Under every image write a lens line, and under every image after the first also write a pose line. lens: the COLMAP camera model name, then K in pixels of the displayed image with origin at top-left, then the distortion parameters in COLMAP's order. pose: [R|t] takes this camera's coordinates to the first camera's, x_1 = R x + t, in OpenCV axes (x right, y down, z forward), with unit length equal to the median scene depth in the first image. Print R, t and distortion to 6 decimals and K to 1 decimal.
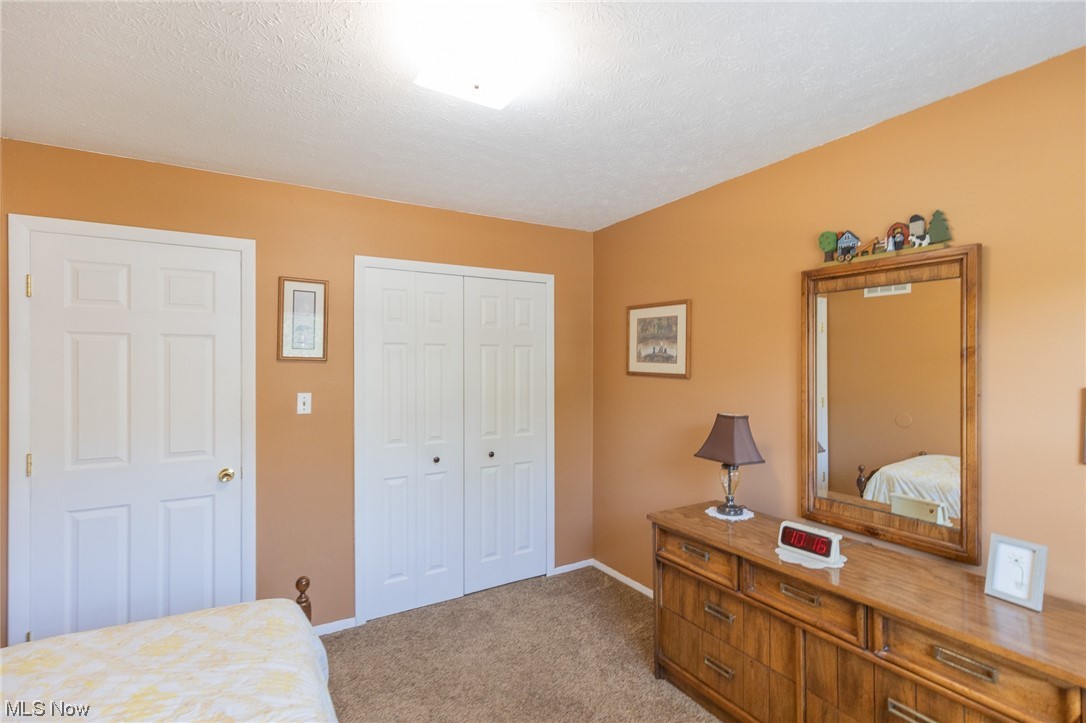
lens RADIAL K [[524.0, 0, 546.6], [0, 524.0, 360.1], [0, 0, 1]] dist [0.002152, 0.000134]
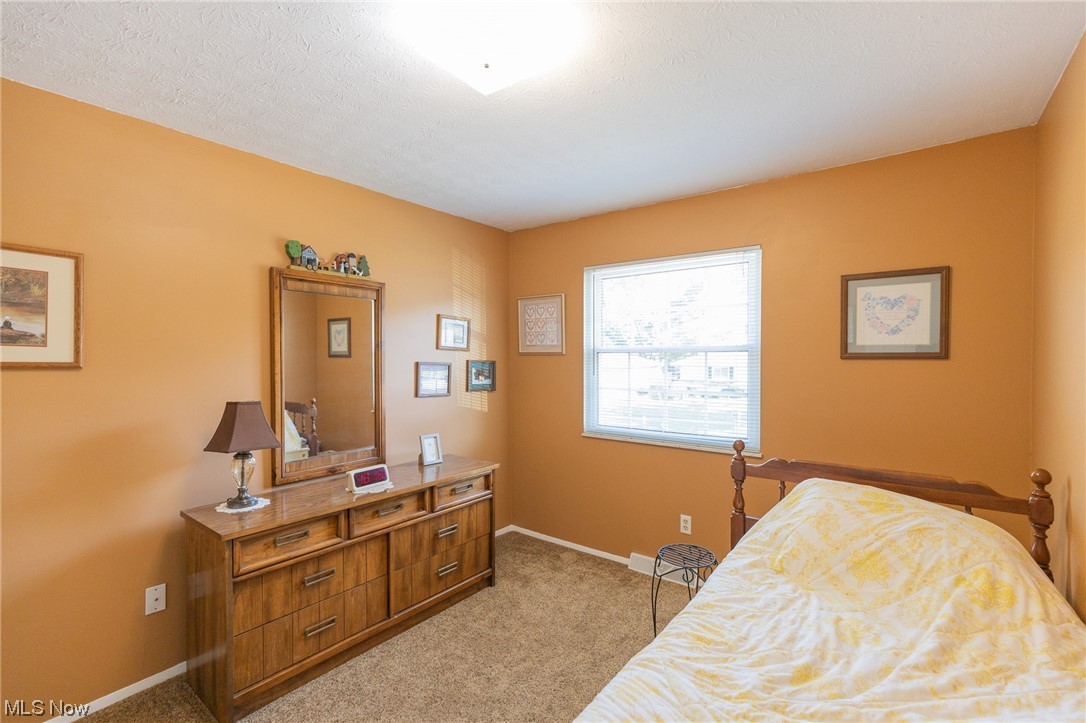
lens RADIAL K [[483.2, 0, 540.7], [0, 483.2, 362.4], [0, 0, 1]] dist [0.006842, -0.000281]
pose [[-0.370440, -0.007247, 0.928828, -0.749546], [-0.001795, 0.999973, 0.007086, 0.029247], [-0.928855, 0.000958, -0.370443, 0.924992]]
